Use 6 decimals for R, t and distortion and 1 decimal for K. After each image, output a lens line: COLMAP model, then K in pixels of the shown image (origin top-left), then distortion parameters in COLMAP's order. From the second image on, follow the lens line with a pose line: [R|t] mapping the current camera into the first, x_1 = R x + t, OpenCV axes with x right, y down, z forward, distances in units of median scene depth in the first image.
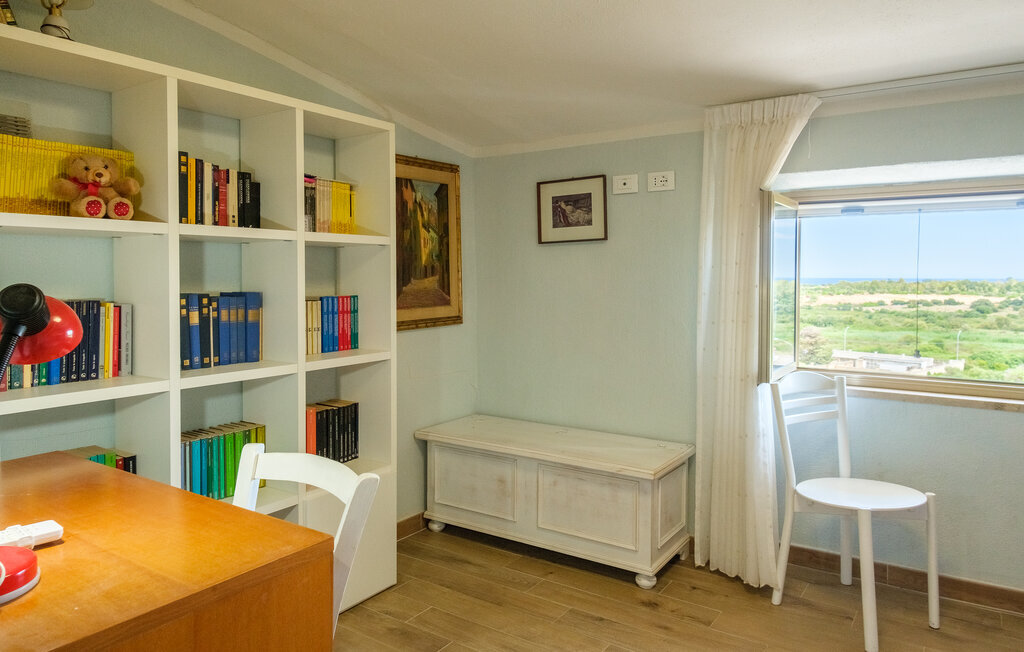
lens RADIAL K [[694.9, 0, 506.8], [0, 694.9, 290.7], [0, 0, 1]] dist [0.027237, -0.025508]
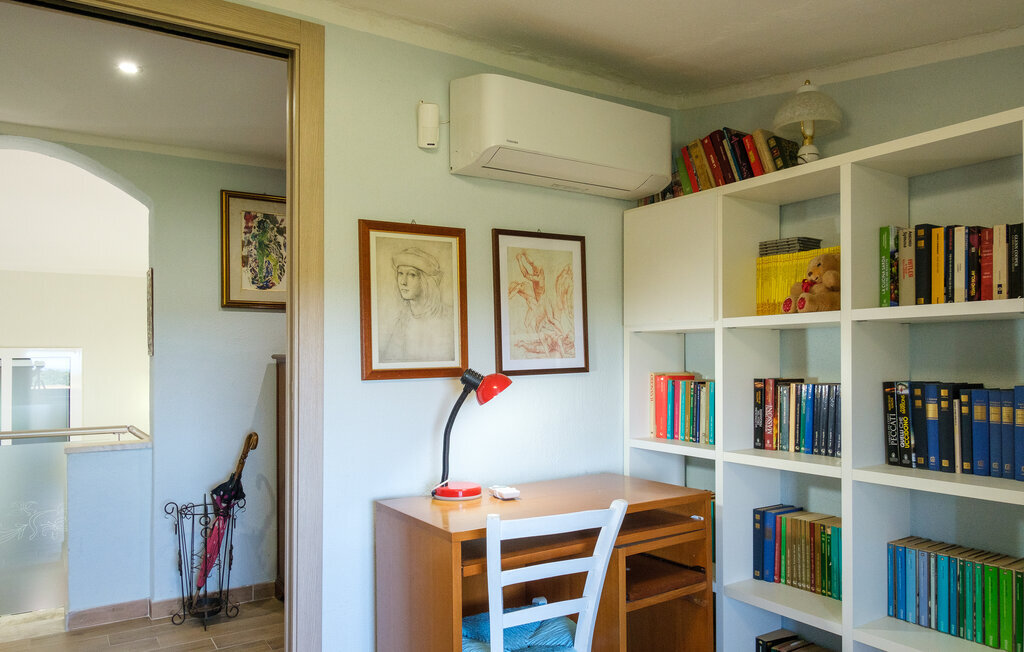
lens RADIAL K [[694.9, 0, 496.1], [0, 694.9, 349.6], [0, 0, 1]] dist [0.027237, -0.025508]
pose [[-0.383245, -0.009427, -0.923599, 0.537402], [-0.012579, 0.999908, -0.004986, -0.025324], [0.923561, 0.009707, -0.383328, 0.789296]]
